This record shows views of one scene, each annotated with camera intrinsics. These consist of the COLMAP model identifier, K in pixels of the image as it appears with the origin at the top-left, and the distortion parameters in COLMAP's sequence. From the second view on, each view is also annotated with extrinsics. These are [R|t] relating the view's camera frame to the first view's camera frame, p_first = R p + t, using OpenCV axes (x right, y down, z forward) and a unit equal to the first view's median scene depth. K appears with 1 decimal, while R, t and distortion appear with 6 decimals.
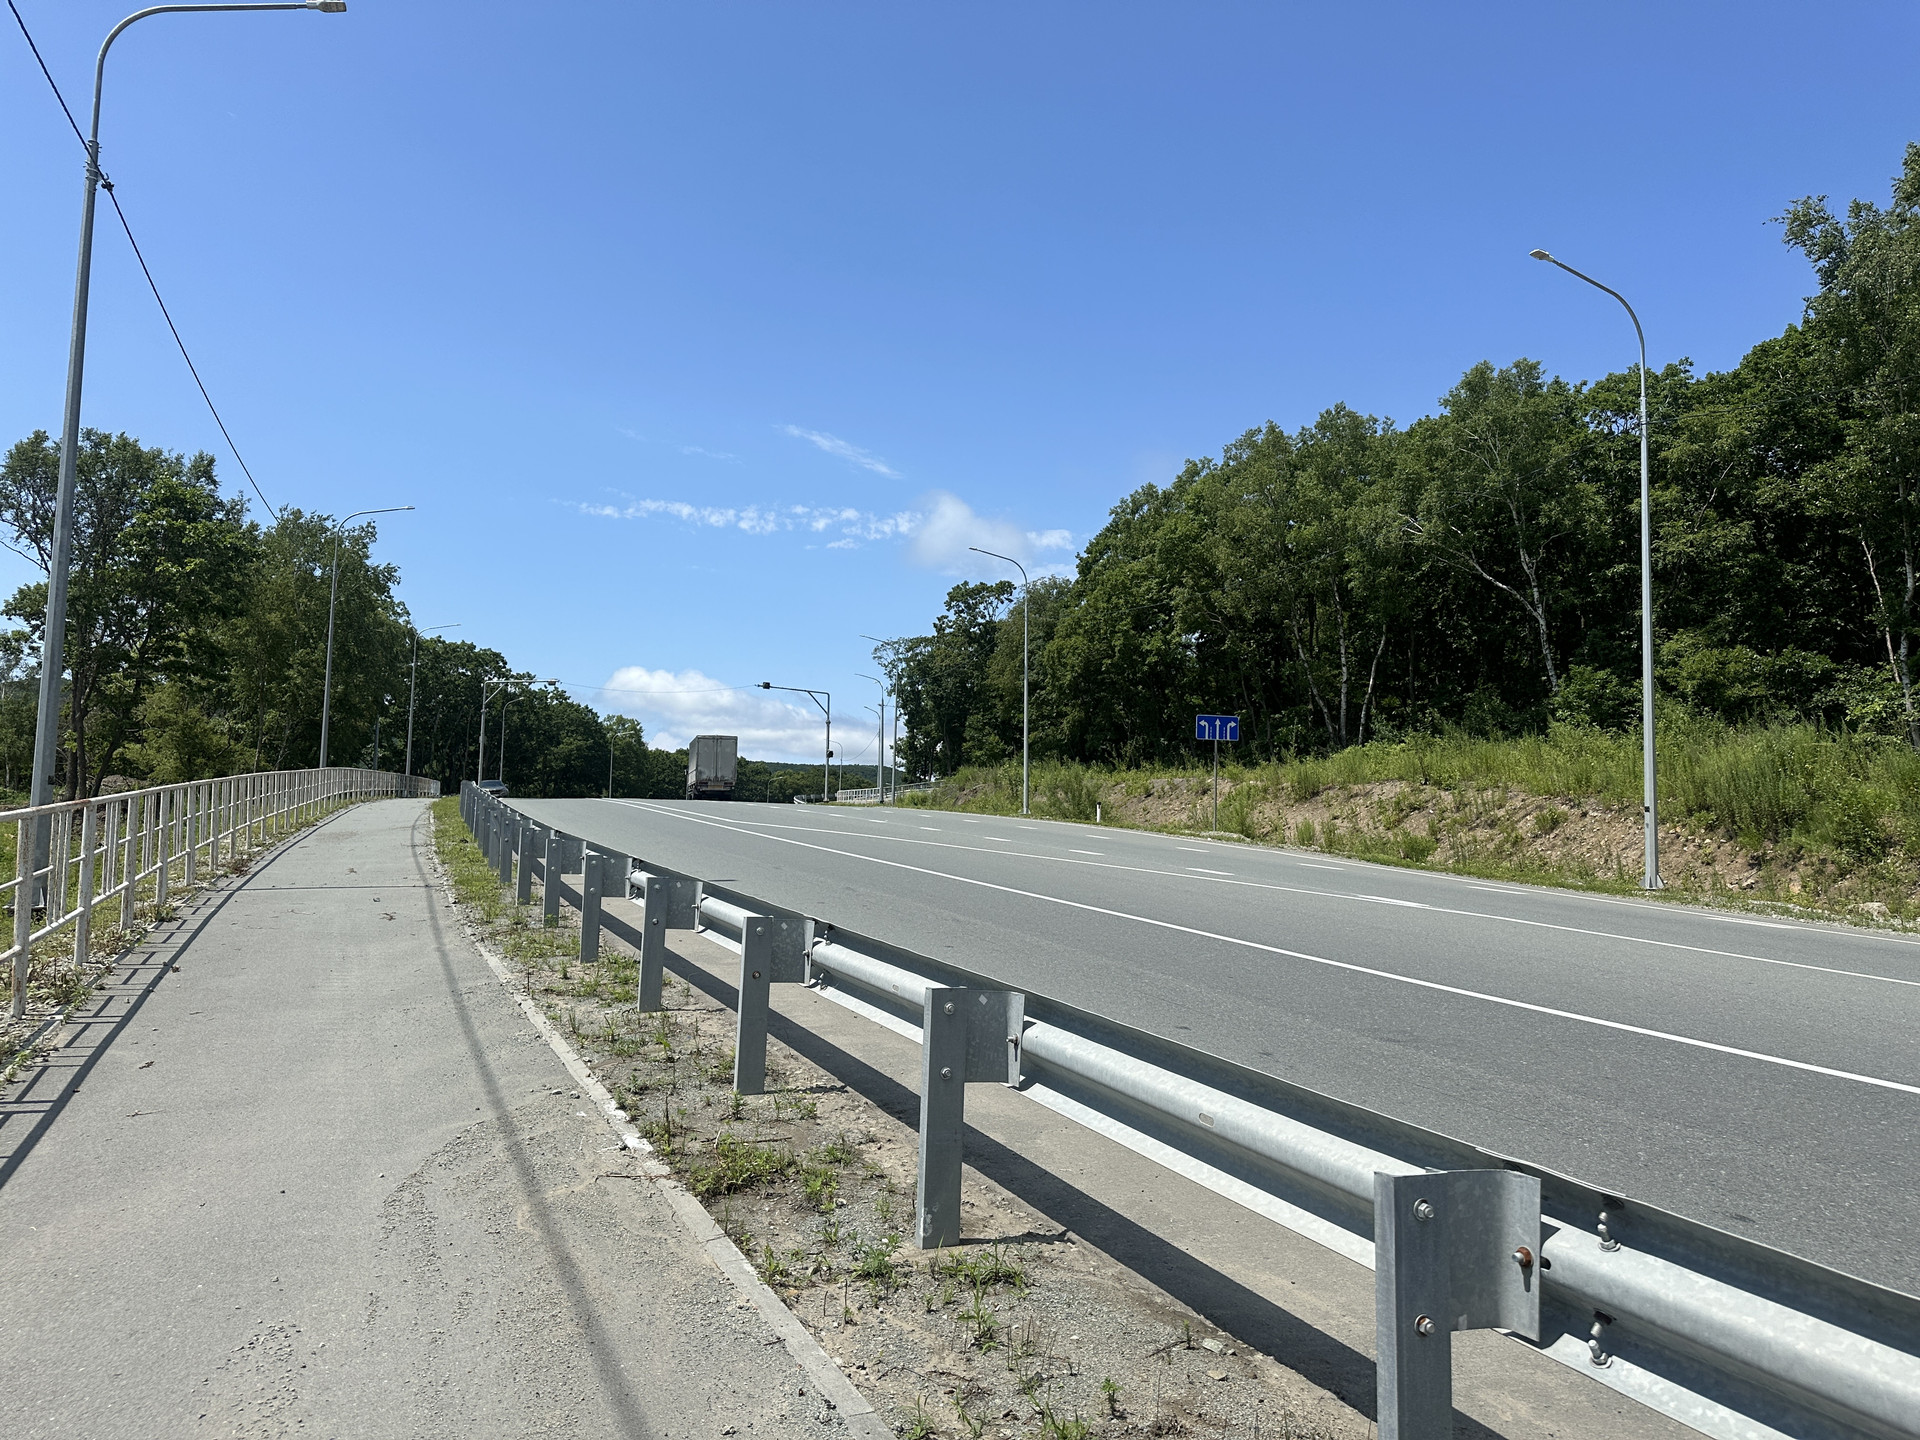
lens RADIAL K [[1367.4, 0, 960.0], [0, 1367.4, 720.0], [0, 0, 1]] dist [0.010046, 0.002116]
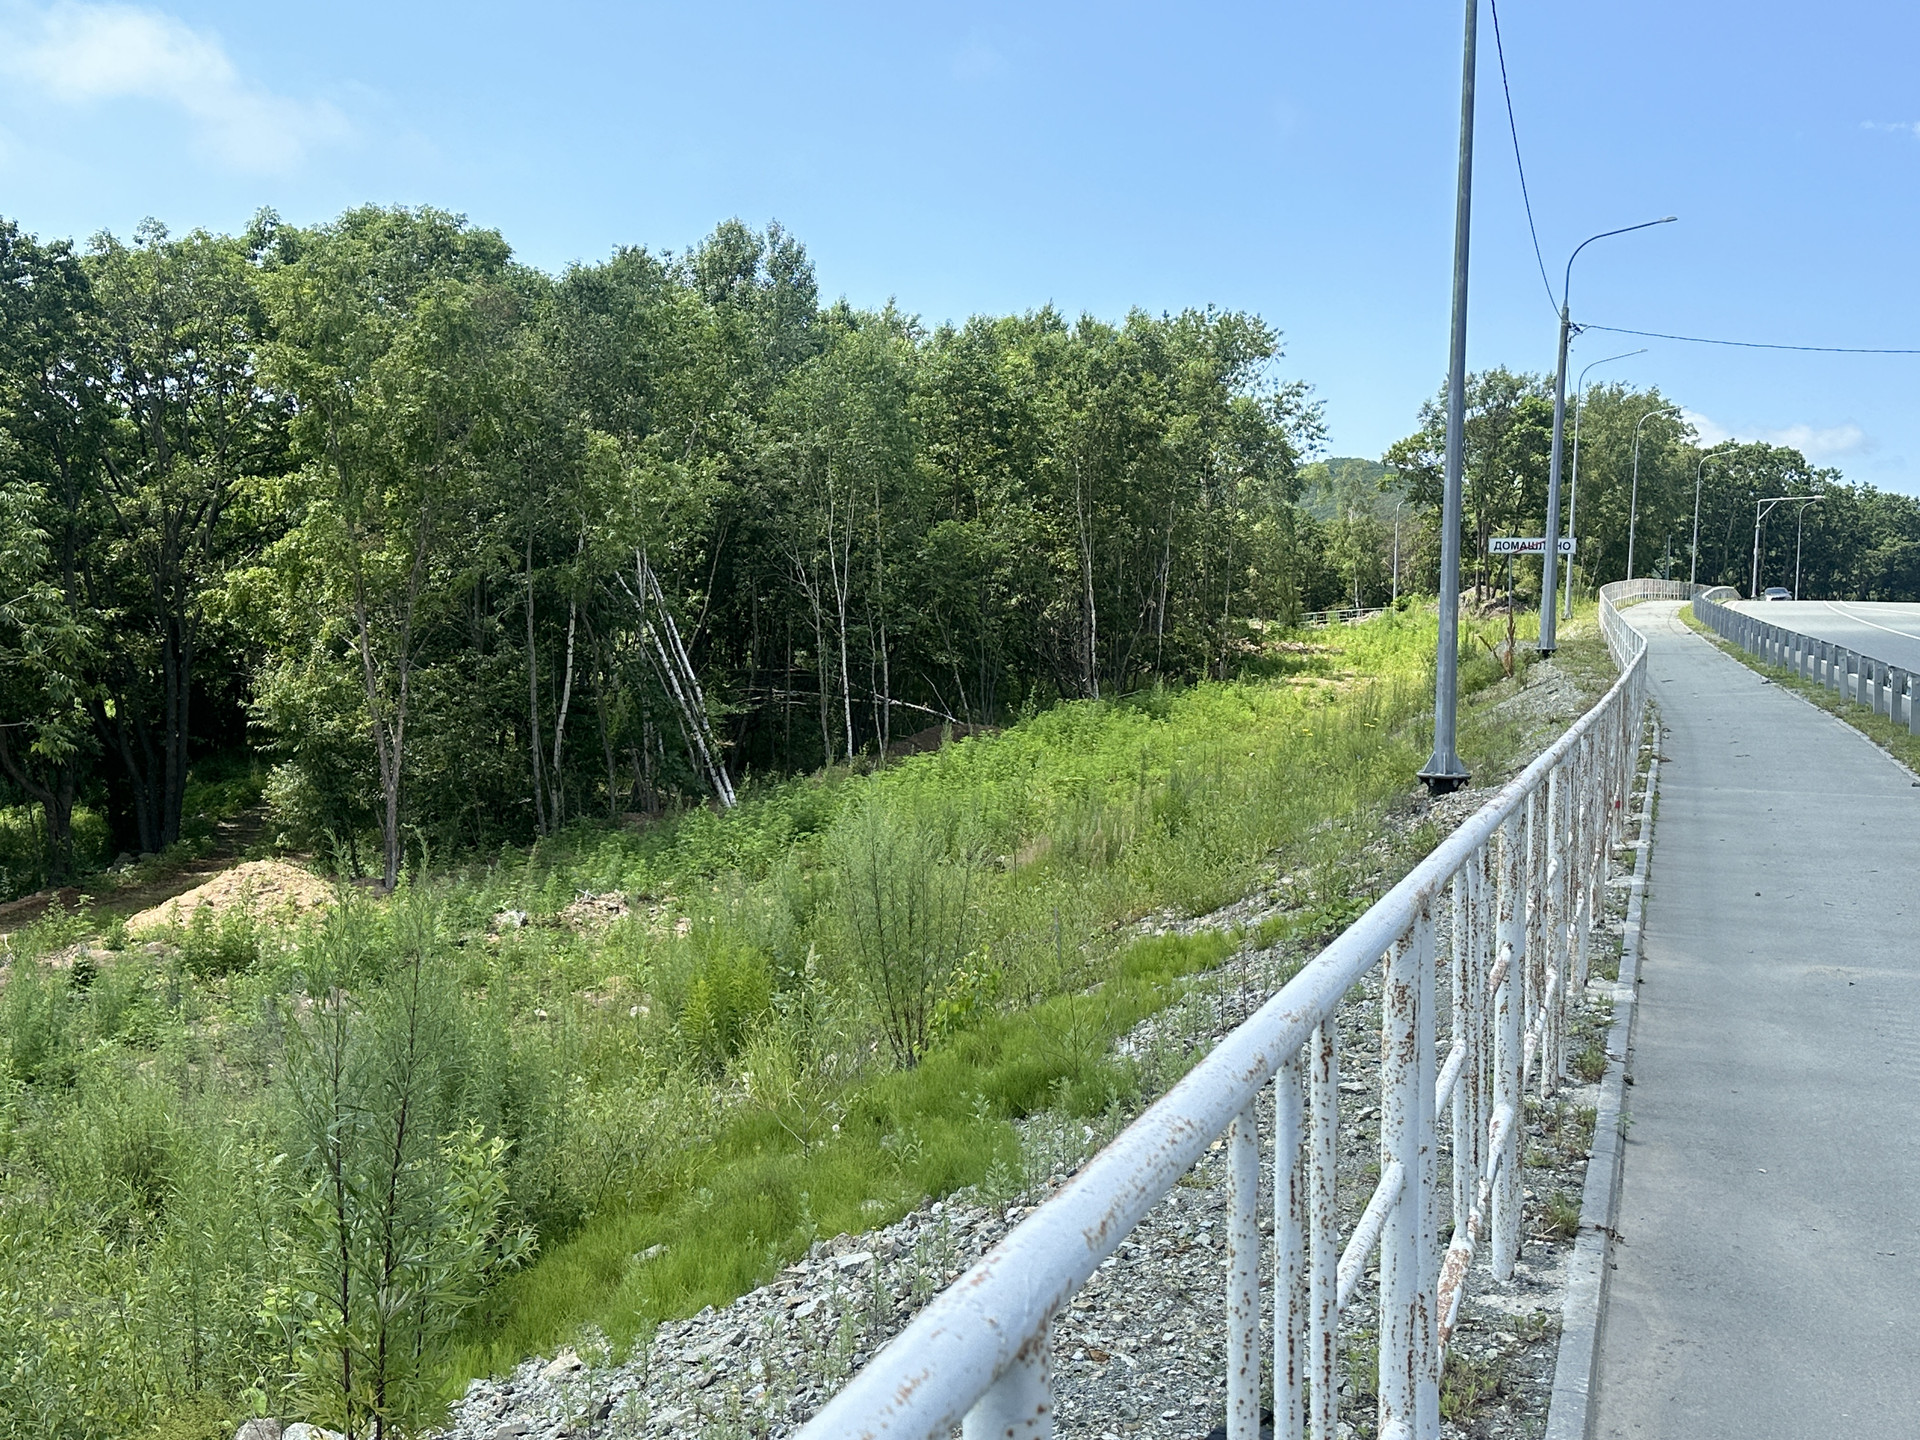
lens RADIAL K [[2137.4, 0, 960.0], [0, 2137.4, 720.0], [0, 0, 1]] dist [-0.025728, -0.042537]
pose [[0.744206, 0.028870, -0.667326, 0.255390], [0.040306, 0.995304, 0.088008, -0.021244], [0.666733, -0.092393, 0.739548, -0.566781]]
